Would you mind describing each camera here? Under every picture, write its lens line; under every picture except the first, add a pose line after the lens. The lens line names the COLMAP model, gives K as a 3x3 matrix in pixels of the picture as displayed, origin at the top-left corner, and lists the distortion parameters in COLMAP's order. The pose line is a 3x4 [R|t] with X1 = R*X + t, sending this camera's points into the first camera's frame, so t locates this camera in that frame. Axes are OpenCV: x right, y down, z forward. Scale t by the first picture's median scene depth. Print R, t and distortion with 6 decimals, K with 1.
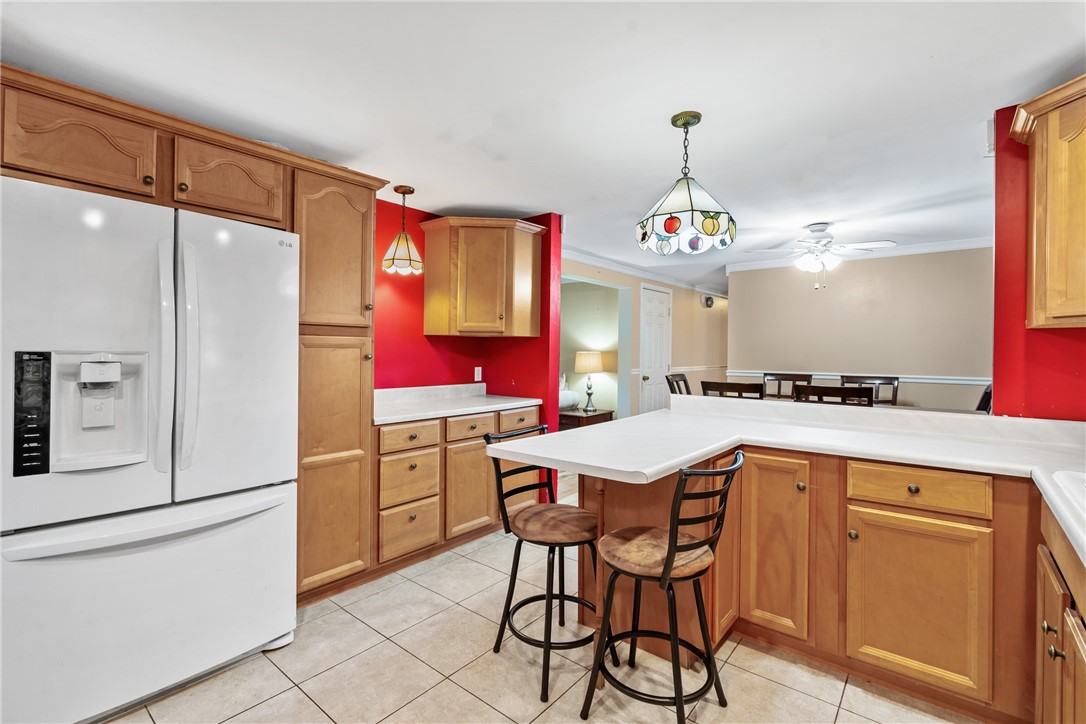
lens RADIAL K [[491.6, 0, 549.3], [0, 491.6, 358.6], [0, 0, 1]] dist [-0.003732, 0.000941]
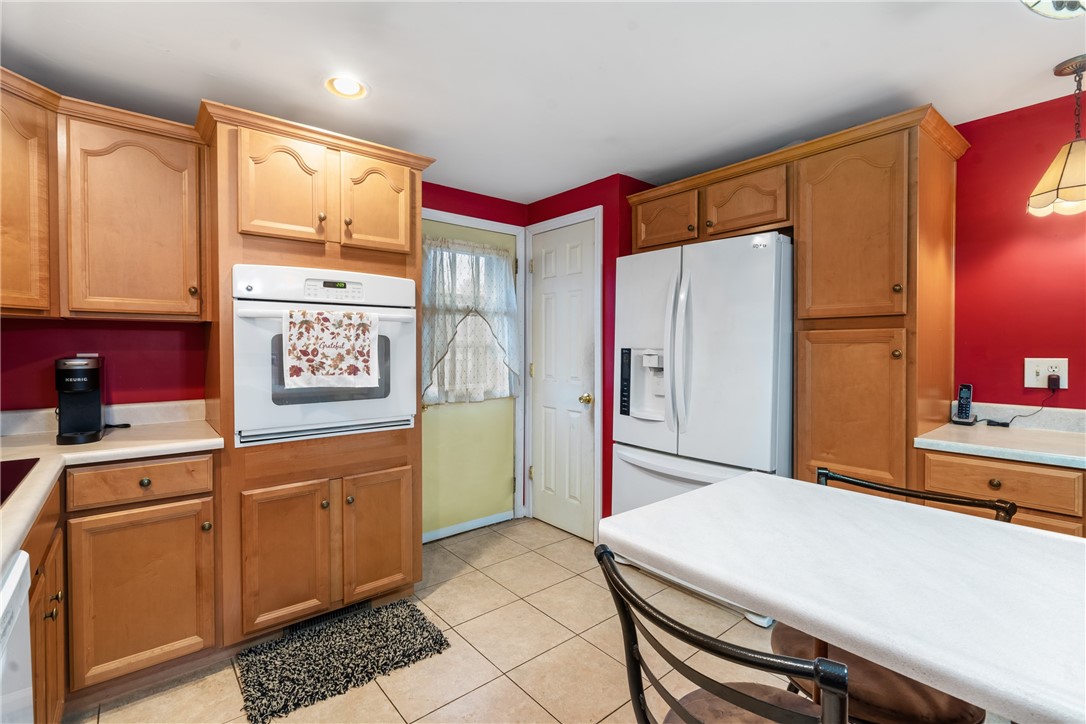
lens RADIAL K [[491.6, 0, 534.4], [0, 491.6, 358.4], [0, 0, 1]] dist [-0.003732, 0.000941]
pose [[-0.198741, 0.017883, -0.979889, 0.497697], [-0.010633, 0.999735, 0.020402, -0.006418], [0.979994, 0.014474, -0.198499, 0.618390]]
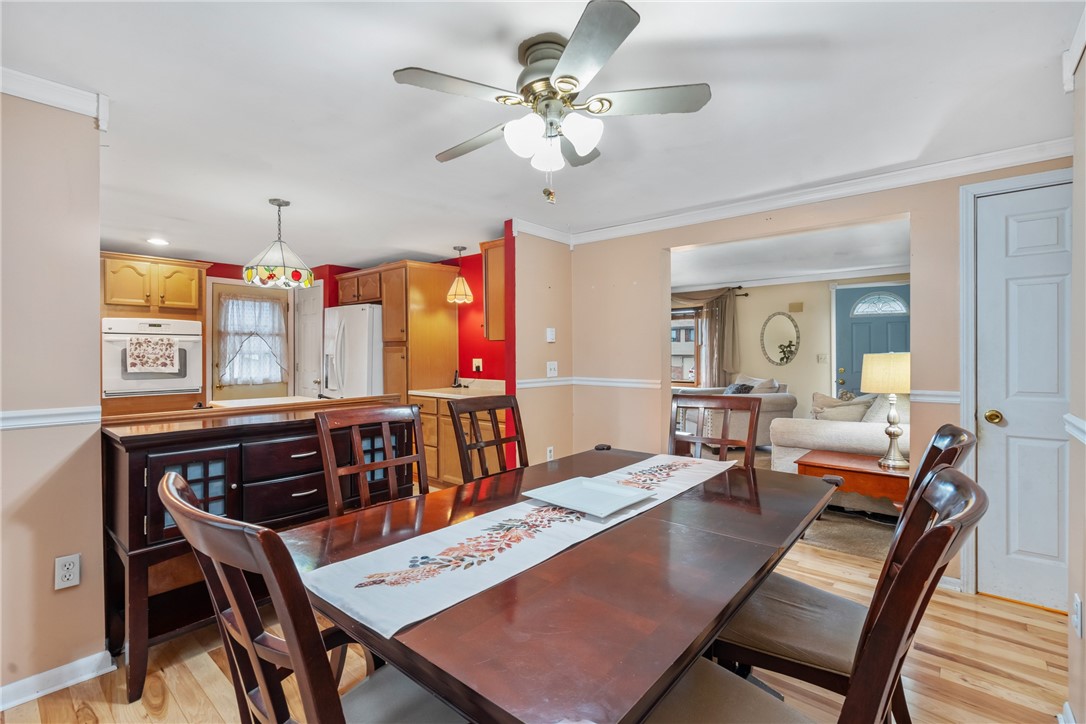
lens RADIAL K [[491.6, 0, 536.1], [0, 491.6, 356.7], [0, 0, 1]] dist [-0.003732, 0.000941]
pose [[-0.035196, 0.003390, -0.999375, 1.530503], [-0.010726, 0.999935, 0.003770, -0.017149], [0.999323, 0.010852, -0.035158, 1.611297]]
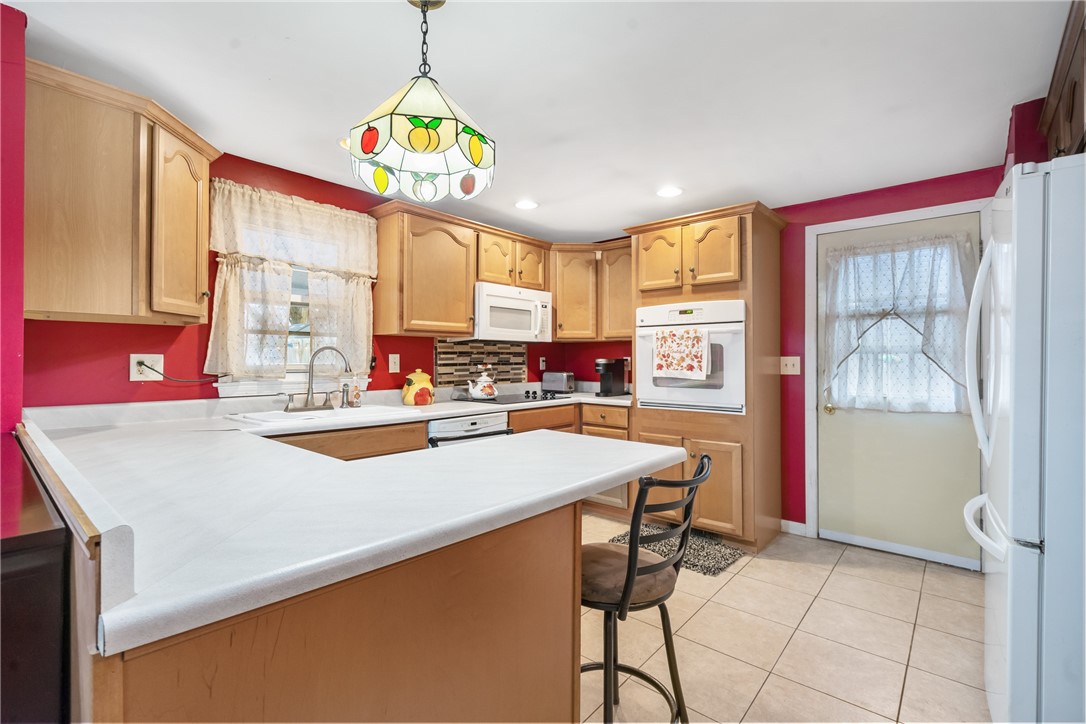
lens RADIAL K [[491.6, 0, 533.0], [0, 491.6, 358.7], [0, 0, 1]] dist [-0.003732, 0.000941]
pose [[-0.999182, -0.007814, 0.039690, 0.086909], [-0.007423, 0.999923, 0.009992, 0.001555], [-0.039765, 0.009689, -0.999162, 1.436521]]
